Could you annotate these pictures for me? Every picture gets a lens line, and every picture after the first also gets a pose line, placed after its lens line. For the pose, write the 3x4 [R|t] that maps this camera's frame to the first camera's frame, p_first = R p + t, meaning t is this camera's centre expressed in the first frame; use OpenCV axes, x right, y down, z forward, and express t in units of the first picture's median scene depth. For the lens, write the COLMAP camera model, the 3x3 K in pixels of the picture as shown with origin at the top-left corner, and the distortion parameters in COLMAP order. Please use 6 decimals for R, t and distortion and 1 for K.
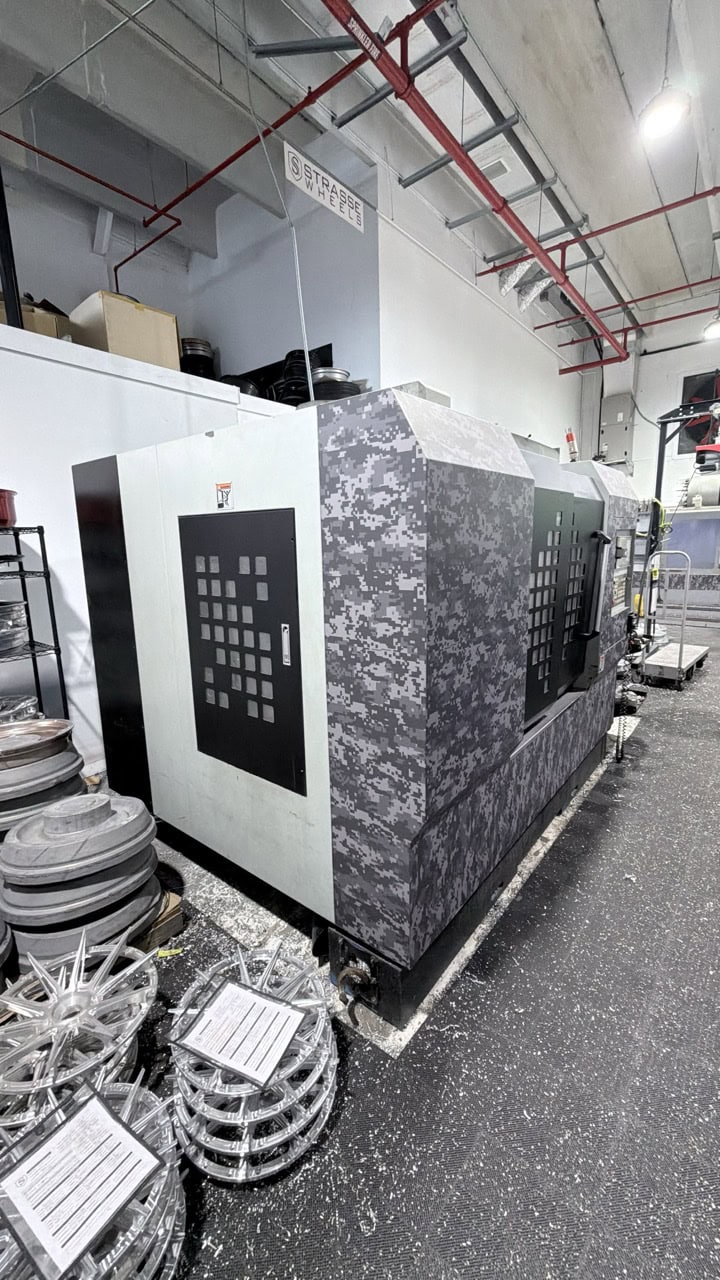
lens RADIAL K [[508.1, 0, 356.6], [0, 508.1, 635.3], [0, 0, 1]] dist [0.002865, -0.000170]
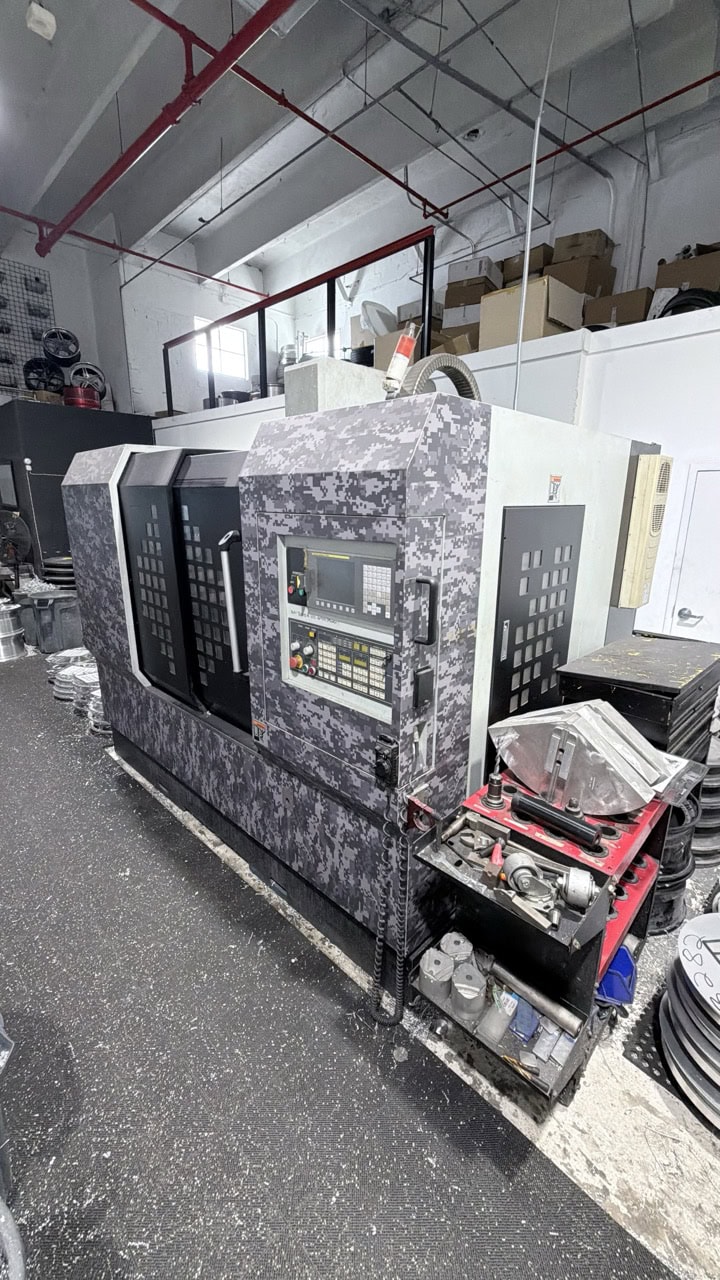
lens RADIAL K [[508.1, 0, 339.1], [0, 508.1, 648.0], [0, 0, 1]] dist [0.002865, -0.000170]
pose [[-0.117573, 0.295635, -0.948038, 1.100197], [-0.199729, 0.928112, 0.314191, -0.287843], [0.972772, 0.226291, -0.050074, 1.131718]]
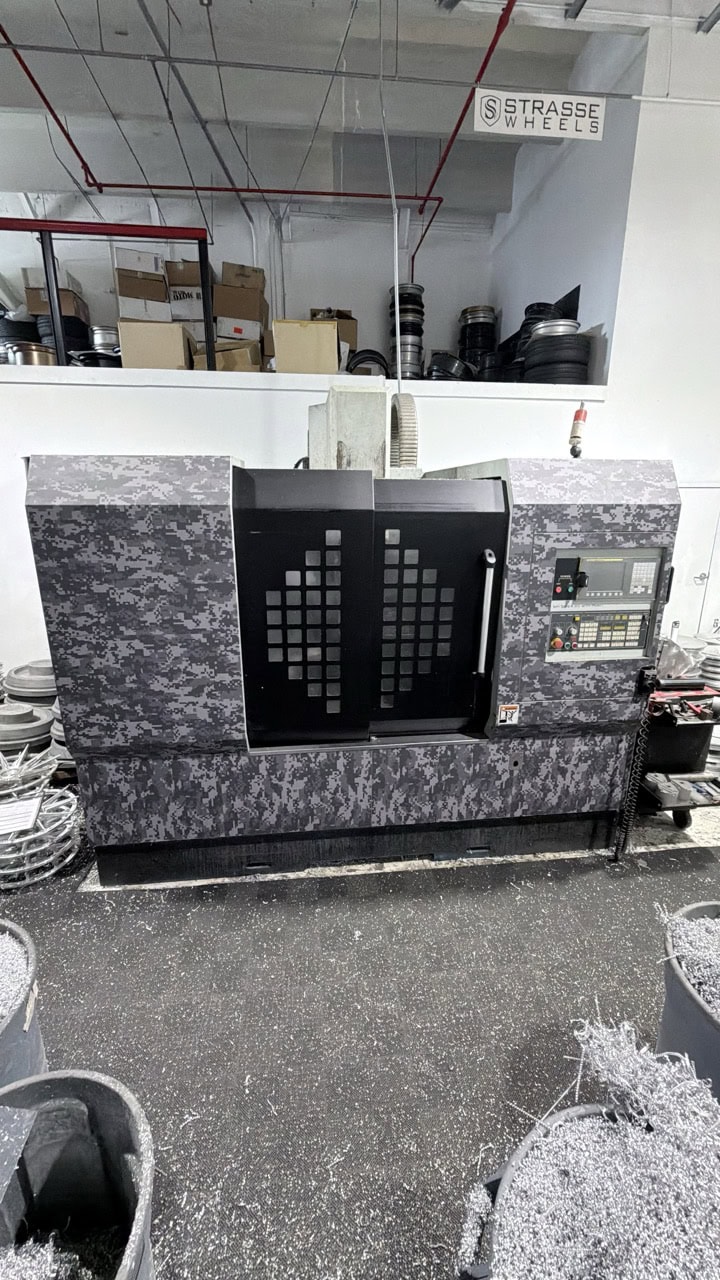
lens RADIAL K [[508.1, 0, 357.5], [0, 508.1, 640.2], [0, 0, 1]] dist [0.002865, -0.000170]
pose [[0.710478, 0.218219, -0.669031, 0.846706], [-0.154364, 0.975879, 0.154378, -0.151850], [0.686581, -0.006408, 0.727025, 0.261096]]
